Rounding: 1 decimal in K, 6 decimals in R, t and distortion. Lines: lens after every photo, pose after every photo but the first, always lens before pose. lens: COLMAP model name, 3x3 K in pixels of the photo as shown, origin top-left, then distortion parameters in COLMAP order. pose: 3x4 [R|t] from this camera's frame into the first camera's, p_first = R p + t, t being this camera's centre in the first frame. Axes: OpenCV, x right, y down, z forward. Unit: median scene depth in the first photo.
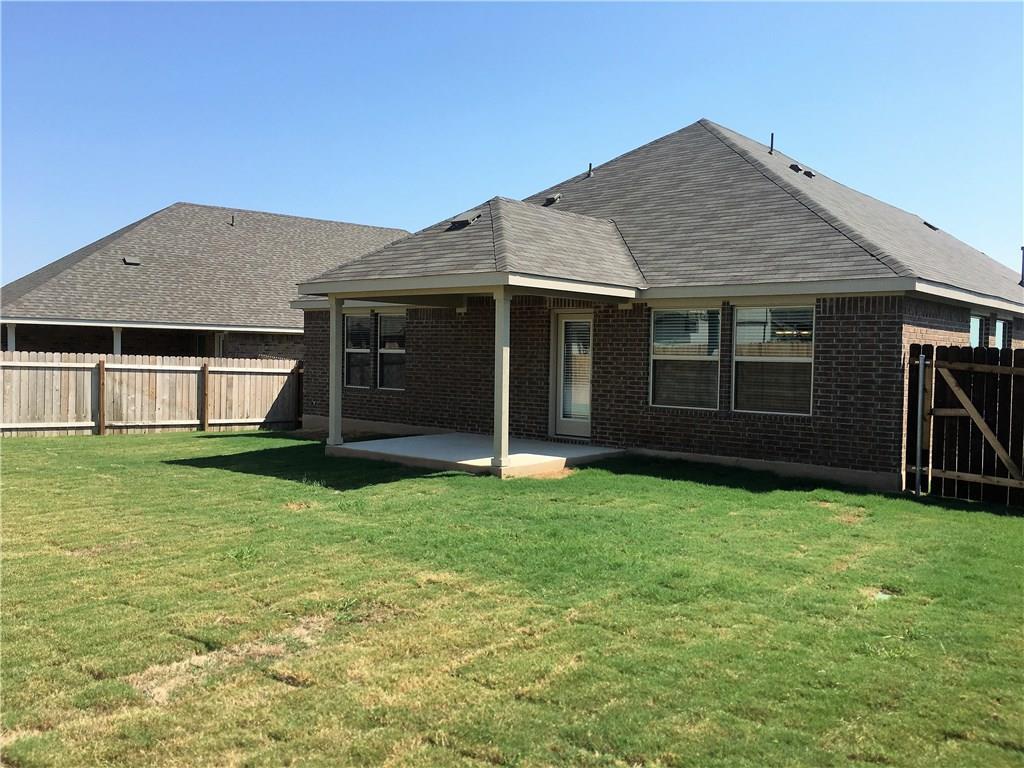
lens RADIAL K [[864.5, 0, 512.0], [0, 864.5, 384.0], [0, 0, 1]] dist [0.038544, -0.000521]
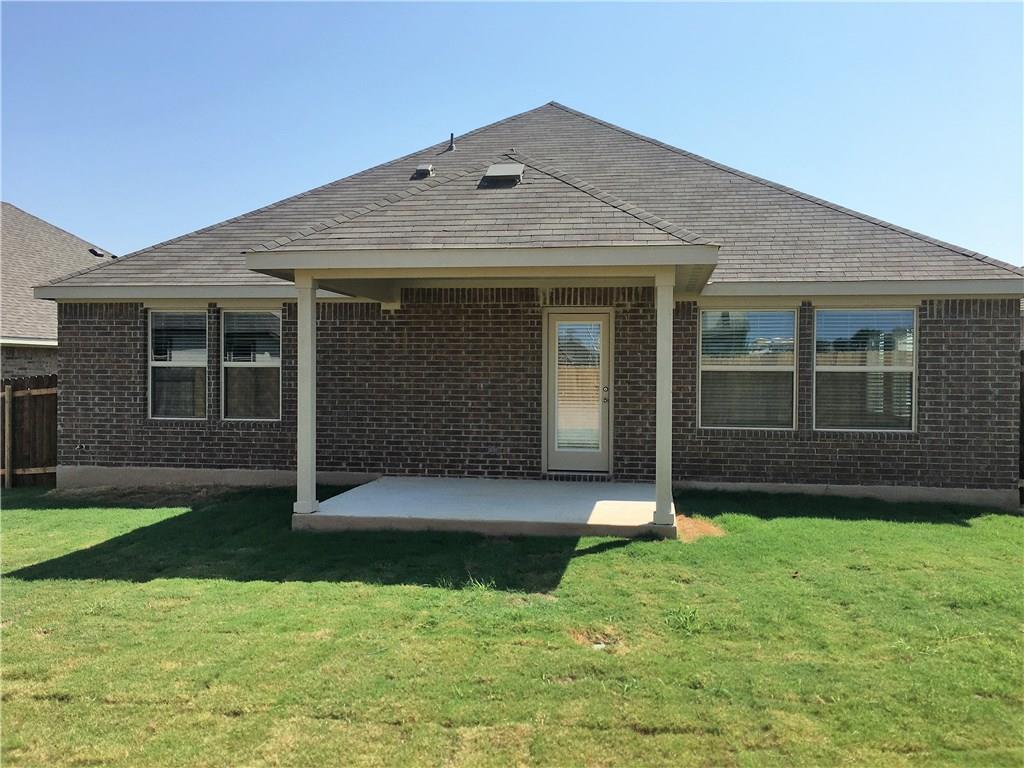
lens RADIAL K [[918.2, 0, 512.0], [0, 918.2, 384.0], [0, 0, 1]] dist [0.010625, 0.003869]
pose [[0.863542, -0.024589, 0.503677, -0.458209], [0.028530, 0.999593, -0.000115, -0.022593], [-0.503469, 0.014469, 0.863892, 0.369051]]
